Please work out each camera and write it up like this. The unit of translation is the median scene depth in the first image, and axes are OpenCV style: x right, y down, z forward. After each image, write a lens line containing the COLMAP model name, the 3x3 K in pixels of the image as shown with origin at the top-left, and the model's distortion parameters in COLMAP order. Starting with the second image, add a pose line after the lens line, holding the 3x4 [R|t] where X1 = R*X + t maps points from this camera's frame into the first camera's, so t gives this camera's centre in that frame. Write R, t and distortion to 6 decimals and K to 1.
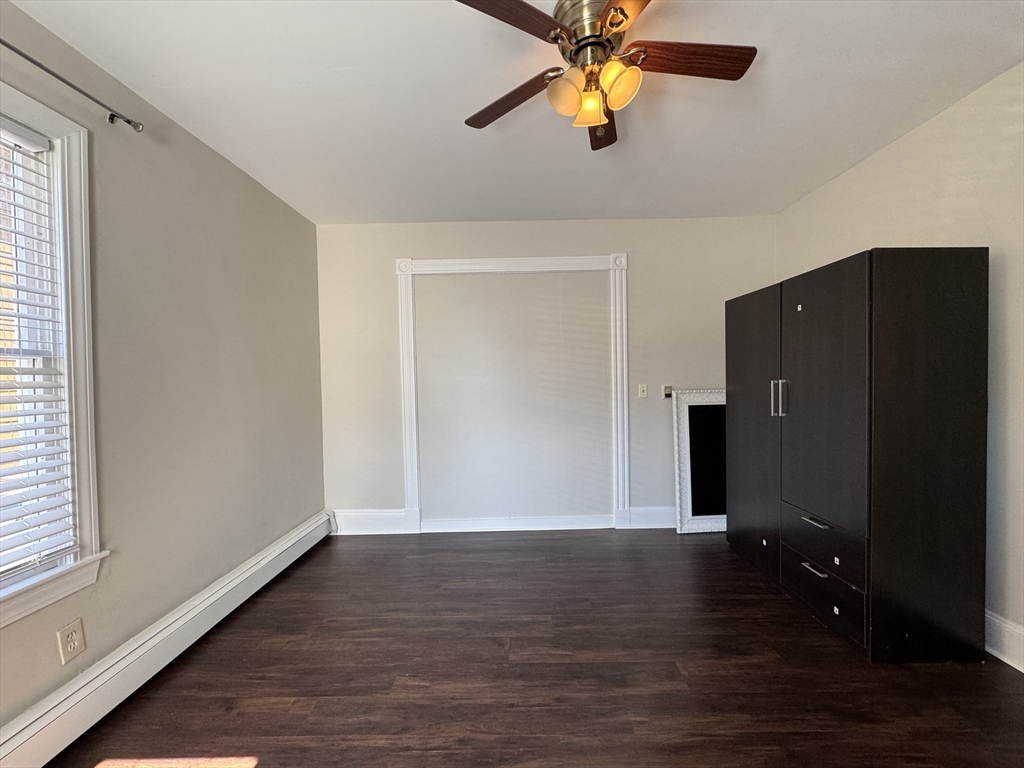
lens RADIAL K [[407.8, 0, 512.7], [0, 407.8, 382.6], [0, 0, 1]] dist [-0.000088, -0.000103]
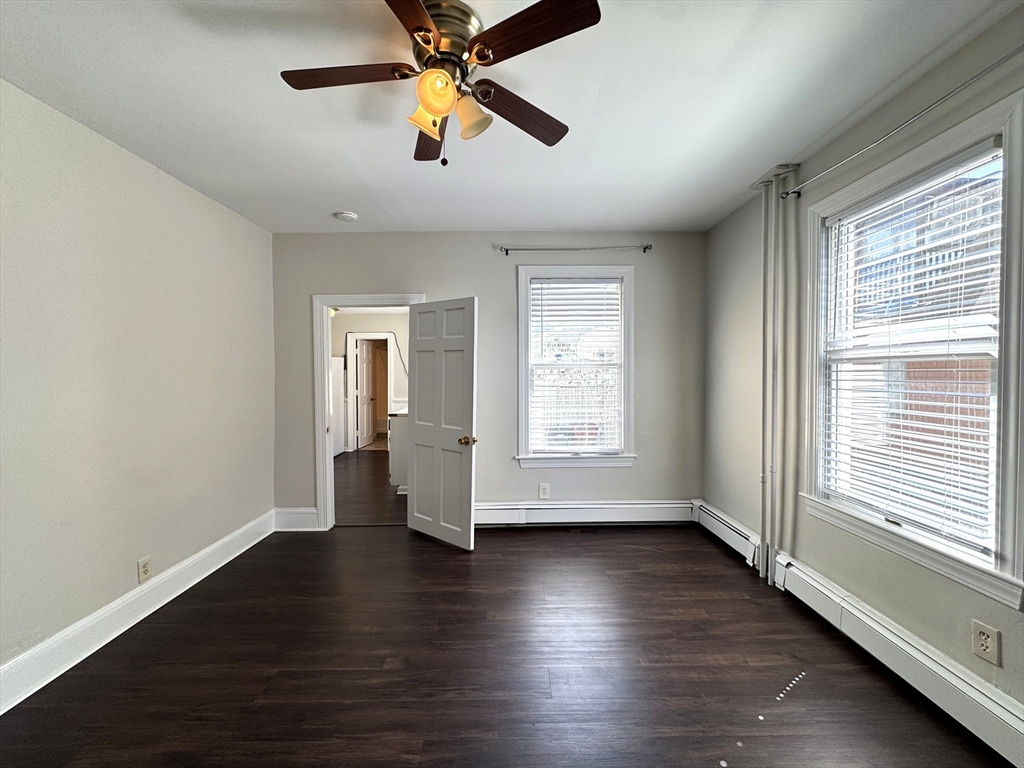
lens RADIAL K [[407.8, 0, 512.7], [0, 407.8, 382.6], [0, 0, 1]] dist [-0.000088, -0.000103]
pose [[-0.999413, 0.028702, -0.018698, 0.054475], [0.027859, 0.998647, 0.043918, -0.056706], [0.019933, 0.043371, -0.998860, 1.554562]]
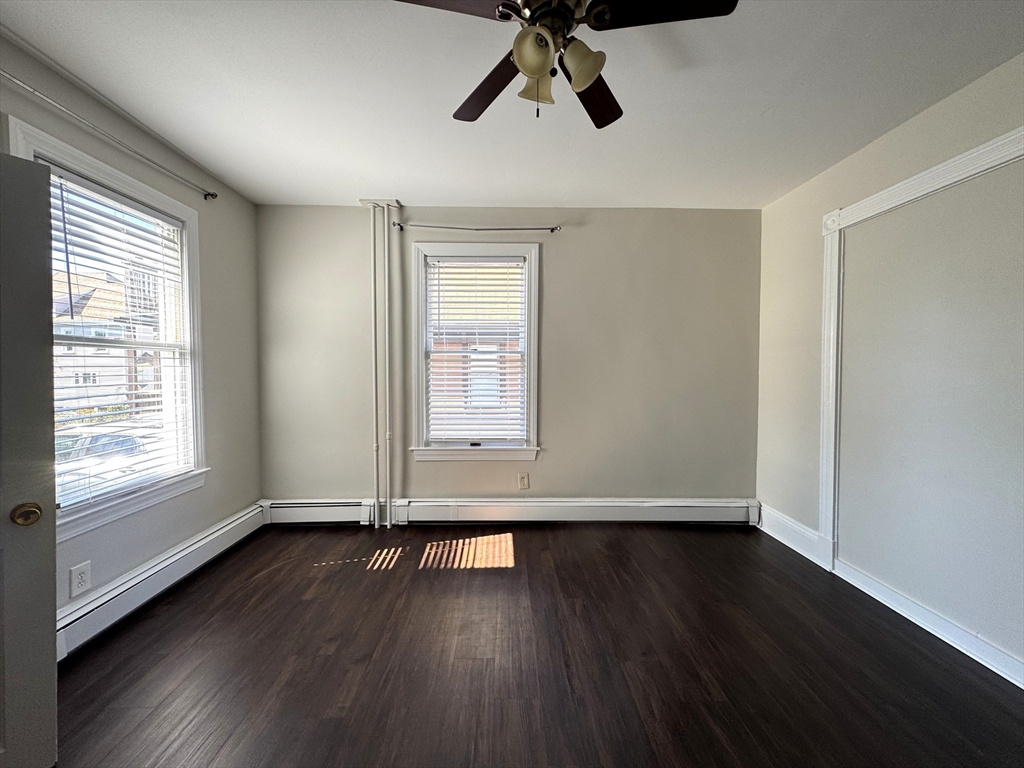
lens RADIAL K [[407.8, 0, 512.7], [0, 407.8, 382.6], [0, 0, 1]] dist [-0.000088, -0.000103]
pose [[0.034658, 0.057352, -0.997752, 0.894630], [-0.023607, 0.998120, 0.056553, -0.023089], [0.999120, 0.021594, 0.035947, 0.681513]]
